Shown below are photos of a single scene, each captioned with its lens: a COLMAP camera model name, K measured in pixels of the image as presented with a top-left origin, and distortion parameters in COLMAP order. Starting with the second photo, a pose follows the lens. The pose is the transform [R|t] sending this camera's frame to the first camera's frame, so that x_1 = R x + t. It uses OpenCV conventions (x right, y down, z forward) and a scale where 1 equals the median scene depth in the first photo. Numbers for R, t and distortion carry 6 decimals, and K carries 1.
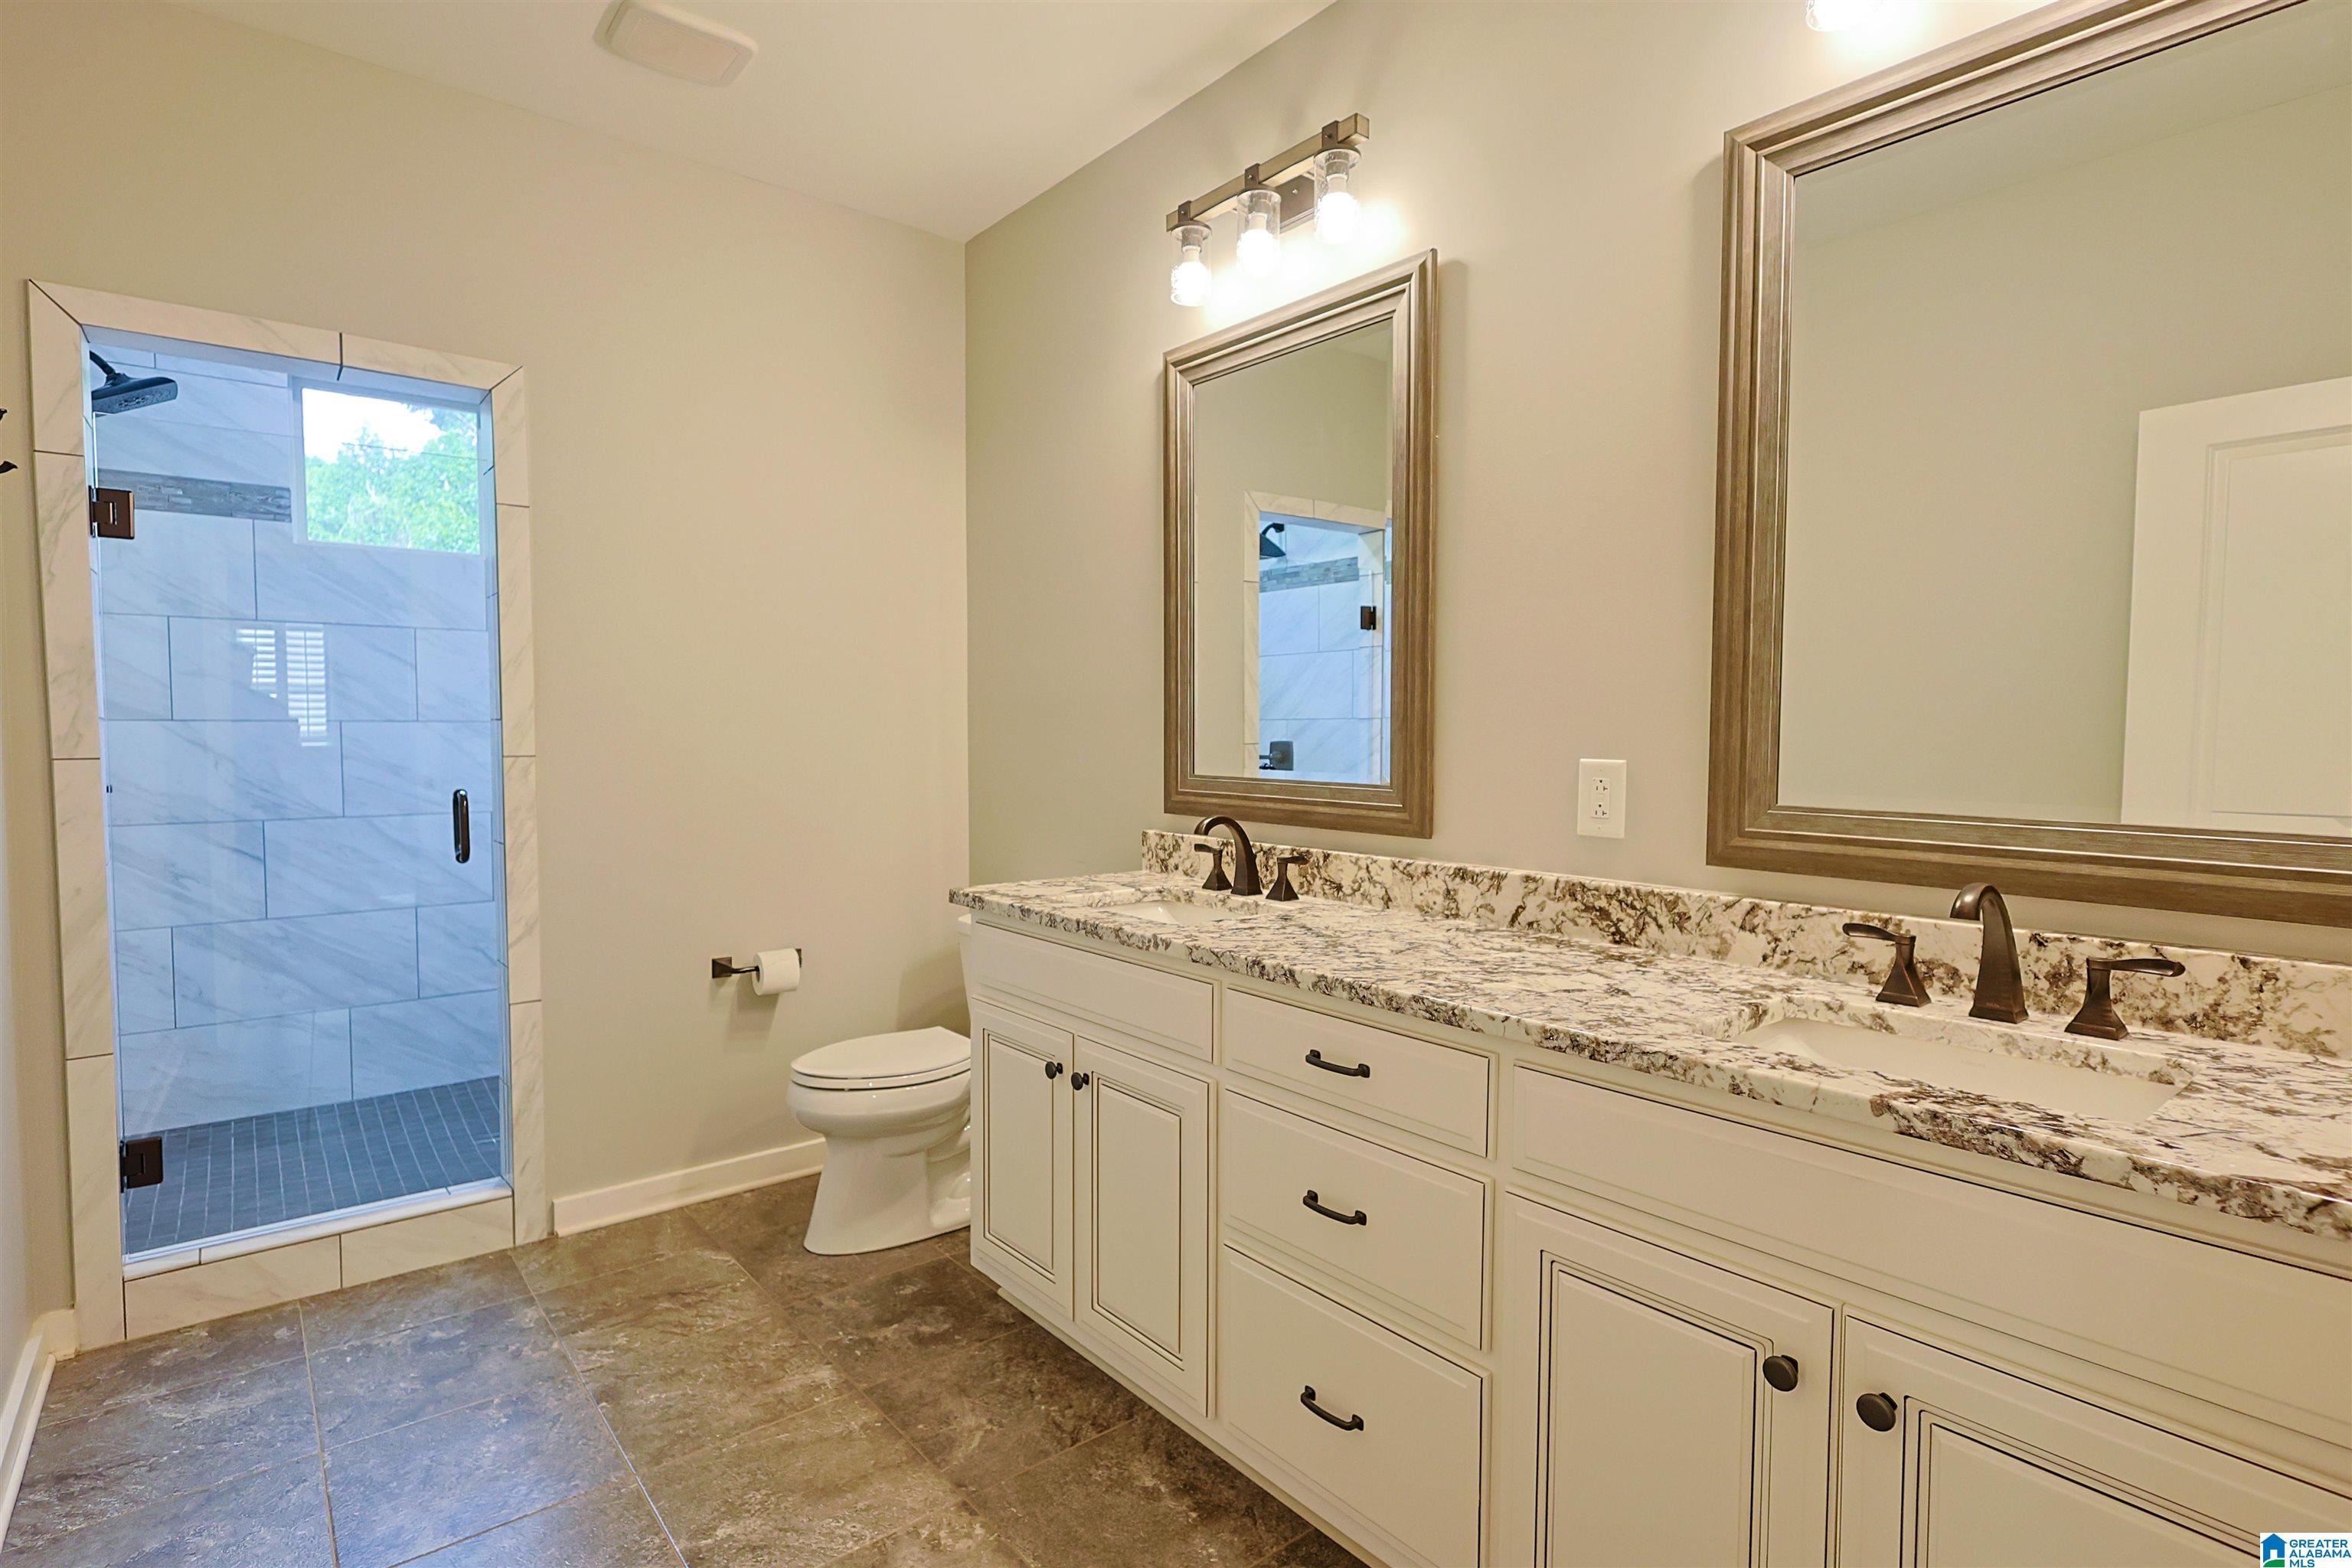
lens RADIAL K [[1166.2, 0, 1176.0], [0, 1166.2, 784.0], [0, 0, 1]] dist [0.001061, 0.000113]
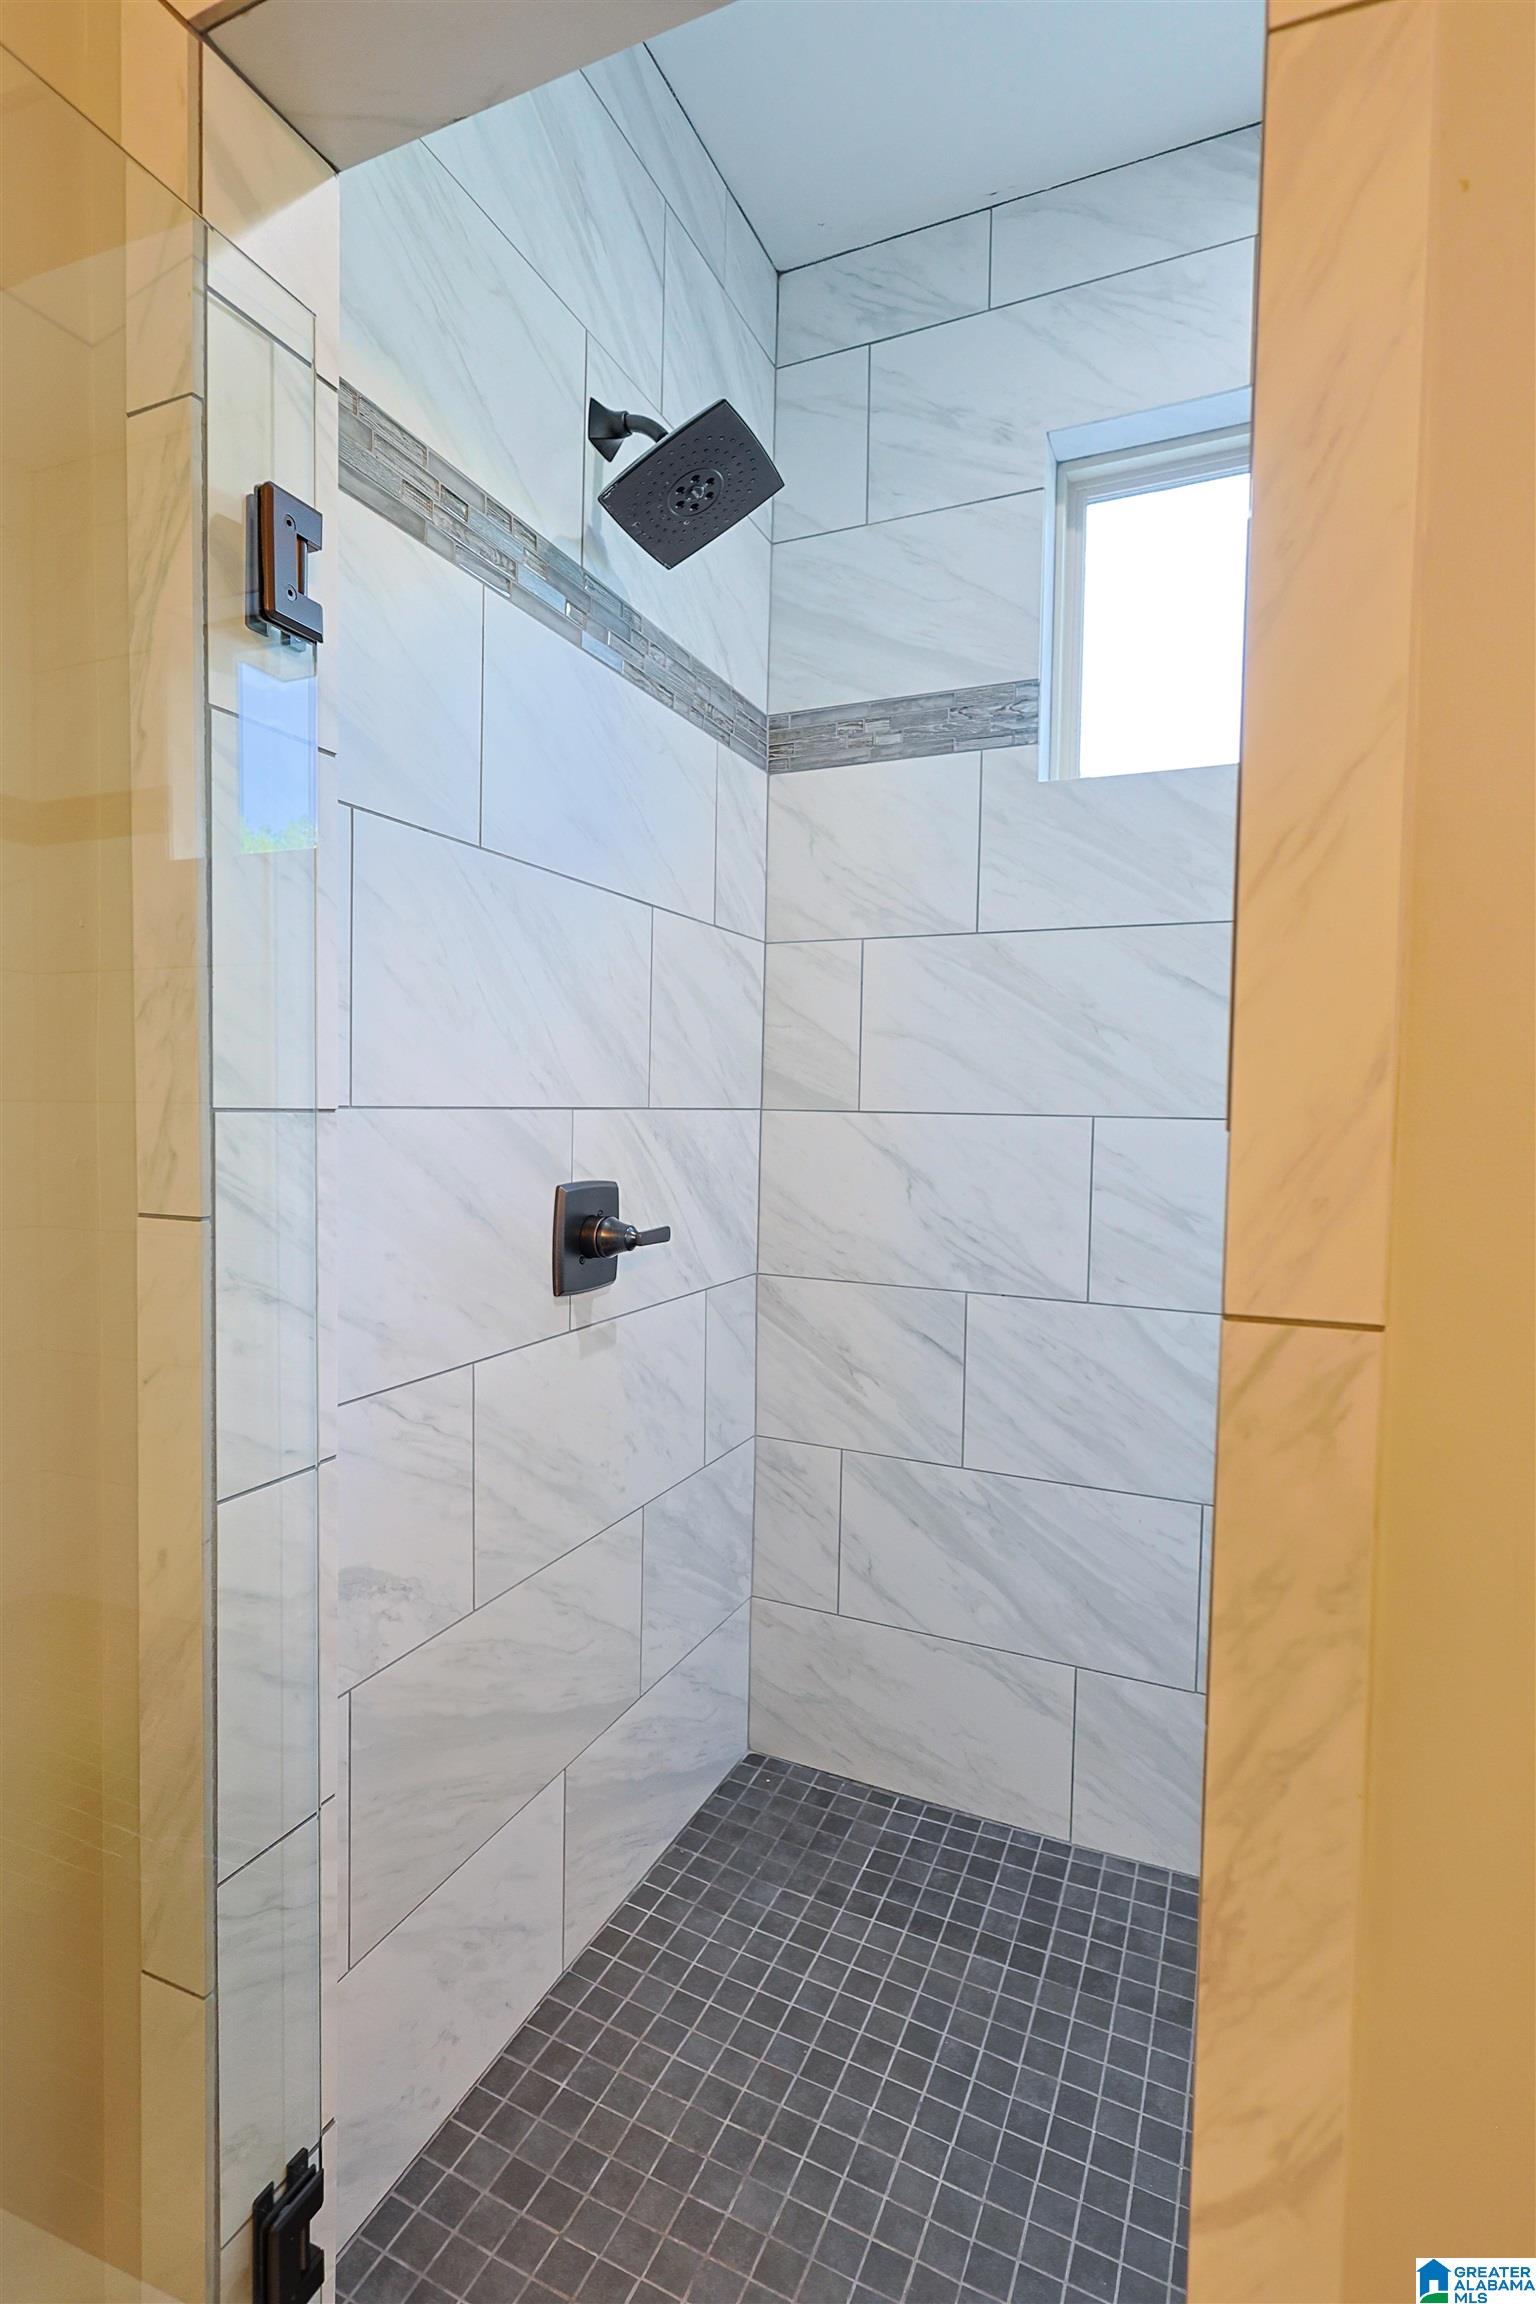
lens RADIAL K [[1109.4, 0, 768.0], [0, 1109.4, 1152.0], [0, 0, 1]] dist [0.000257, -0.000319]
pose [[0.447456, 0.045071, -0.893169, -0.298081], [-0.061159, 0.997933, 0.019719, -0.034196], [0.892212, 0.045802, 0.449288, 0.568801]]
